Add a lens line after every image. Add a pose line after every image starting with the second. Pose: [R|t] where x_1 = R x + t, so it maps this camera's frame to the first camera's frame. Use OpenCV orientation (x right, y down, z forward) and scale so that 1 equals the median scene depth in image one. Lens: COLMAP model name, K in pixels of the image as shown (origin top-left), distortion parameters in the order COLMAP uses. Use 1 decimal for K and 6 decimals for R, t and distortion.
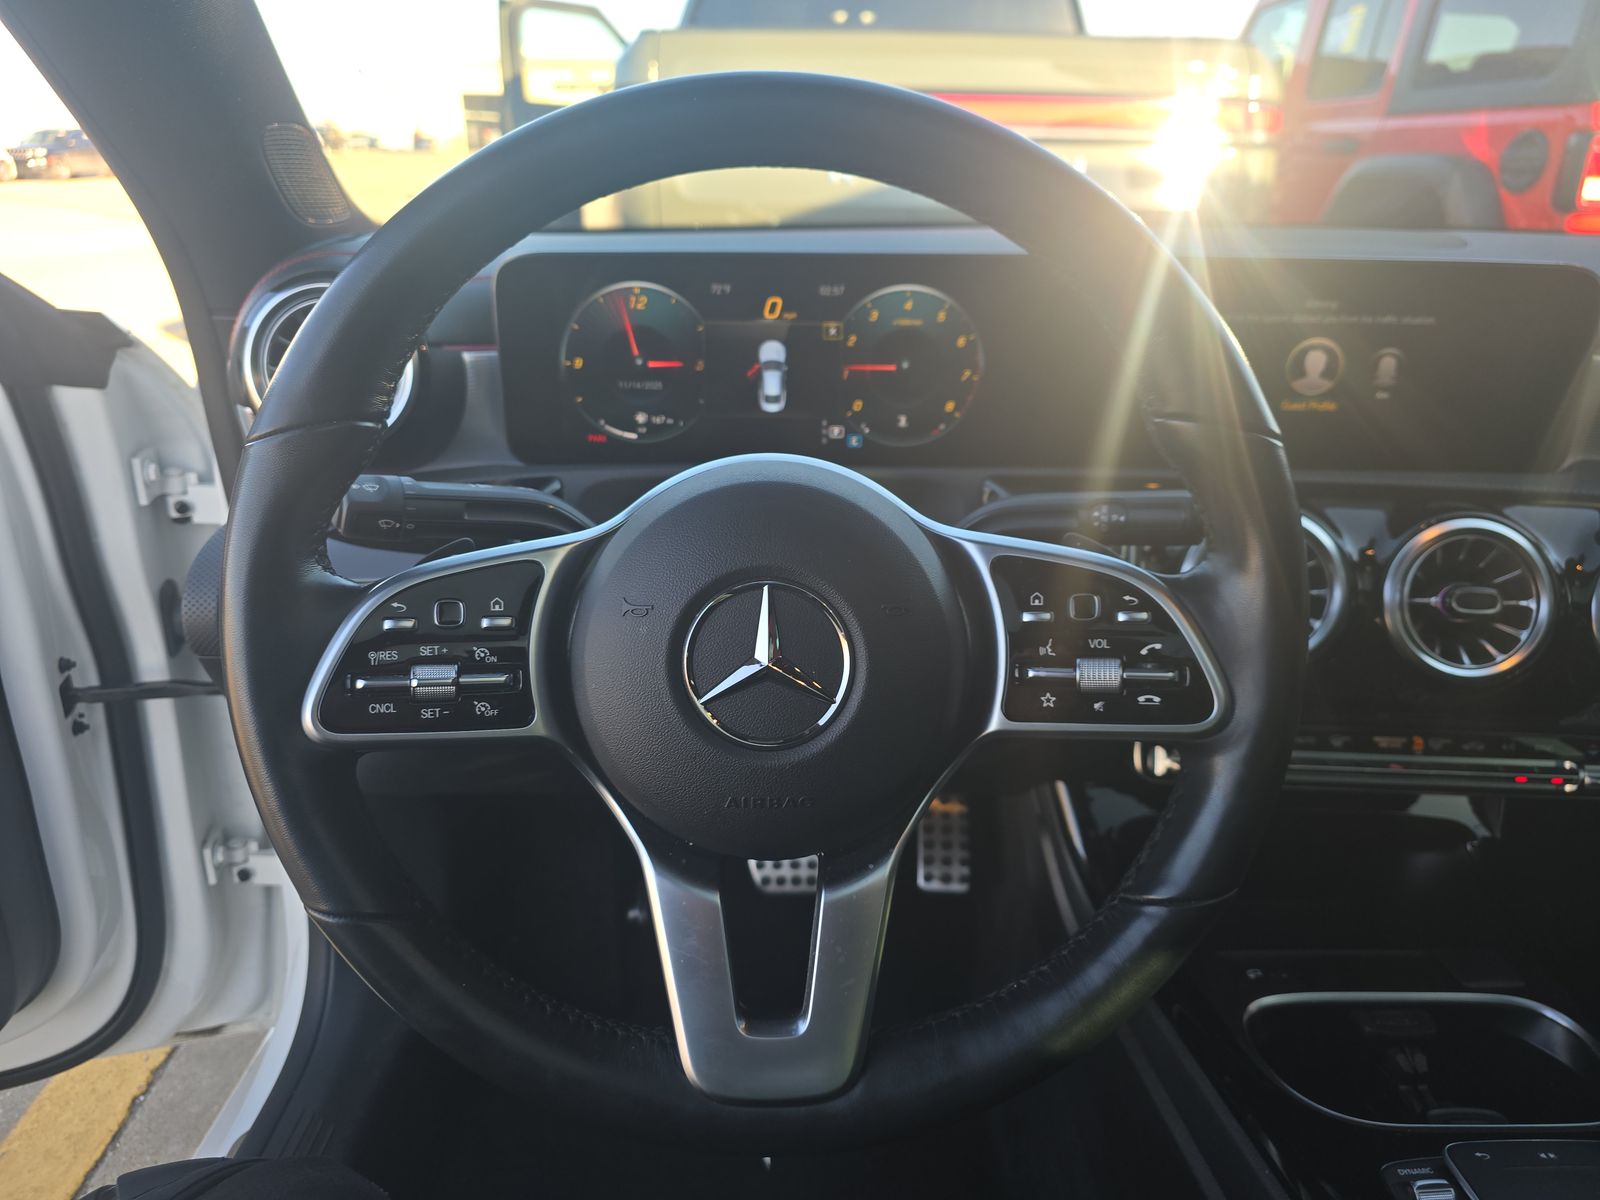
lens RADIAL K [[1072.1, 0, 804.8], [0, 1072.1, 612.7], [0, 0, 1]] dist [0.035529, -0.037819]
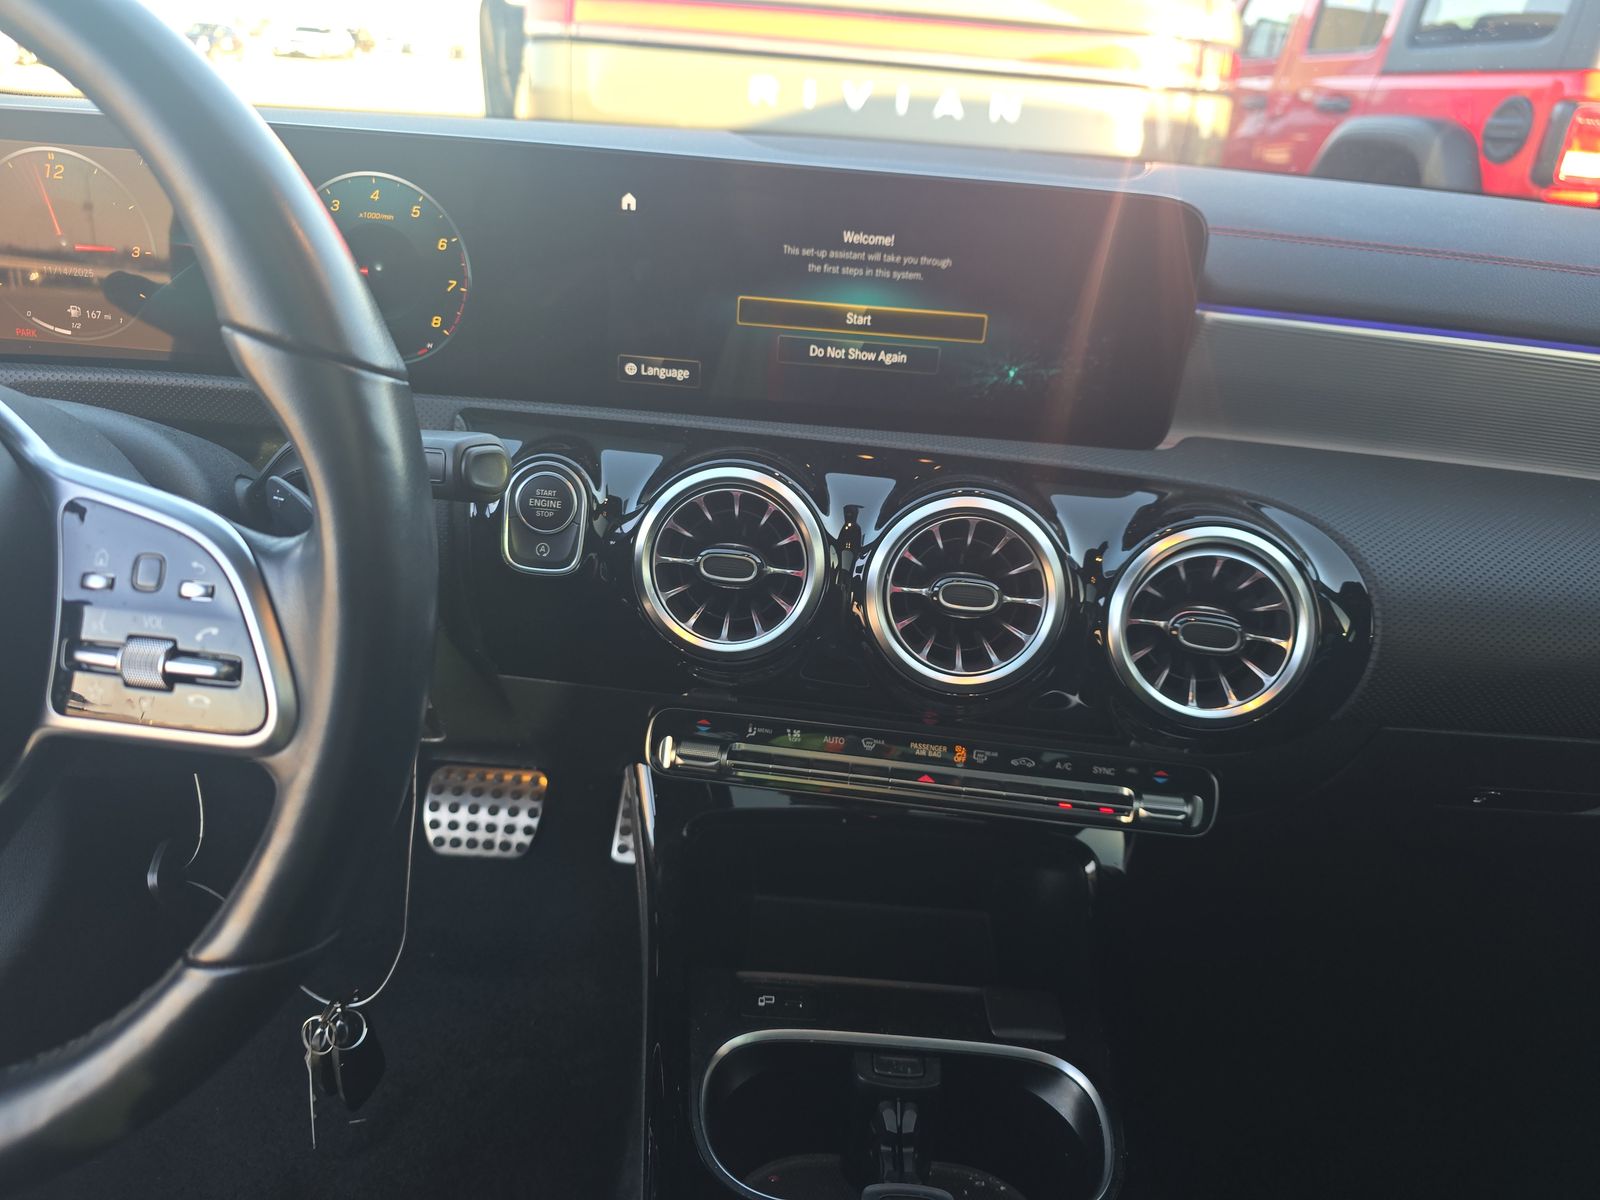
lens RADIAL K [[1074.8, 0, 800.0], [0, 1074.8, 600.0], [0, 0, 1]] dist [0.005991, -0.005209]
pose [[0.997636, 0.068019, -0.009839, 0.441781], [-0.067515, 0.996718, 0.044671, -0.031005], [0.012845, -0.043901, 0.998953, 0.150249]]
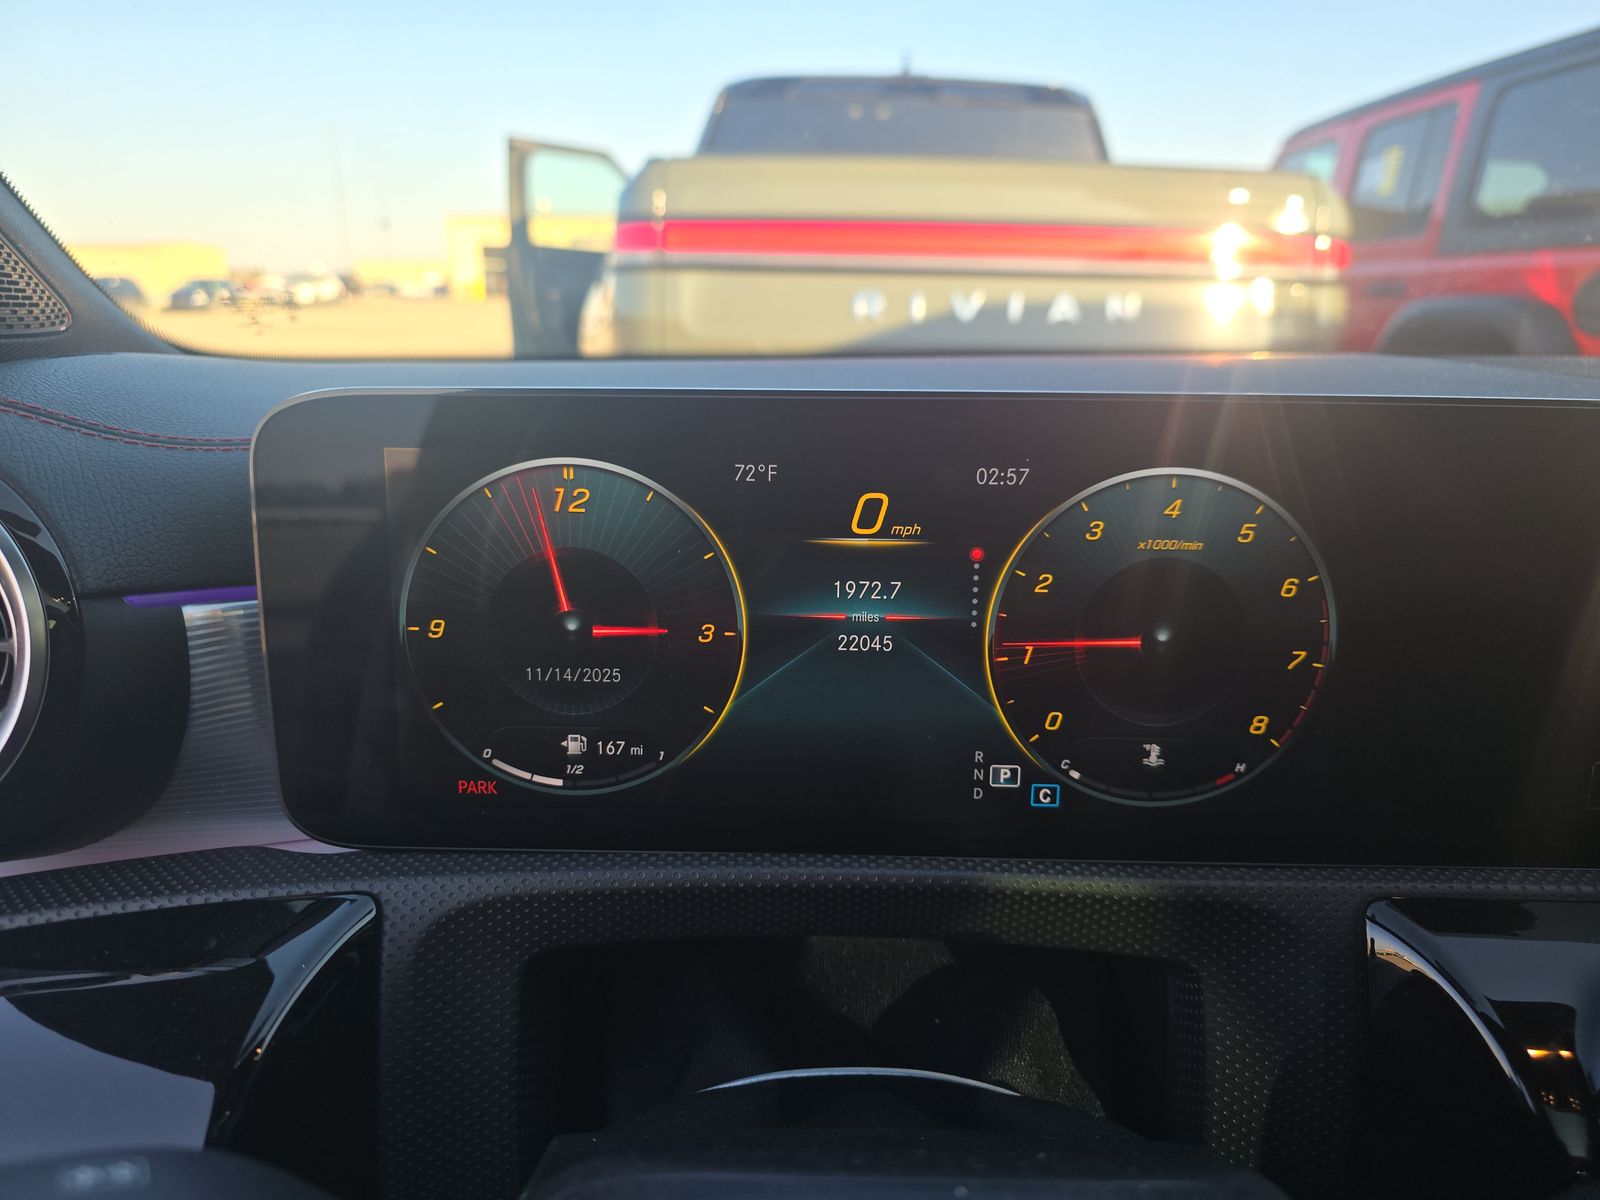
lens RADIAL K [[1097.9, 0, 800.0], [0, 1097.9, 600.0], [0, 0, 1]] dist [0.001416, -0.002072]
pose [[0.999954, 0.006178, -0.007334, -0.053984], [-0.007119, 0.990672, -0.136083, -0.179108], [0.006425, 0.136129, 0.990670, 0.533955]]
